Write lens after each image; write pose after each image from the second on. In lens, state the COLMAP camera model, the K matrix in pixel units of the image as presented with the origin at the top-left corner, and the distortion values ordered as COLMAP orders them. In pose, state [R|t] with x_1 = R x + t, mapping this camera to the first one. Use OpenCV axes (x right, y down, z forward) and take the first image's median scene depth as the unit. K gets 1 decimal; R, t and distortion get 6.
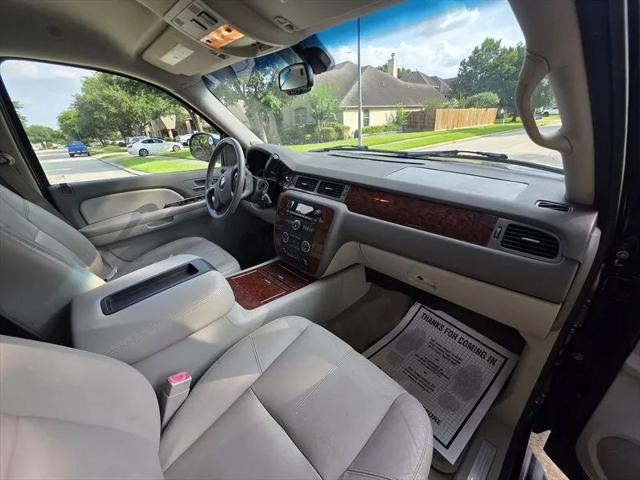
lens RADIAL K [[260.5, 0, 319.5], [0, 260.5, 238.3], [0, 0, 1]] dist [-0.001294, -0.000052]
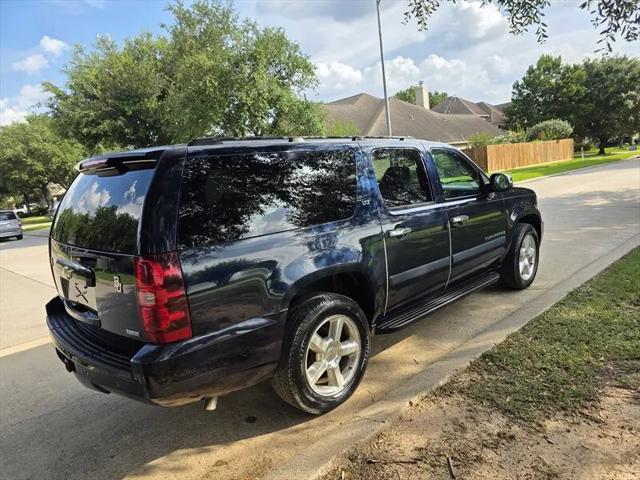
lens RADIAL K [[437.3, 0, 325.0], [0, 437.3, 237.5], [0, 0, 1]] dist [0.061904, -0.064788]
pose [[0.998614, -0.050922, 0.013333, -0.033665], [0.052636, 0.963708, -0.261719, 0.048603], [0.000478, 0.262058, 0.965052, -0.113349]]
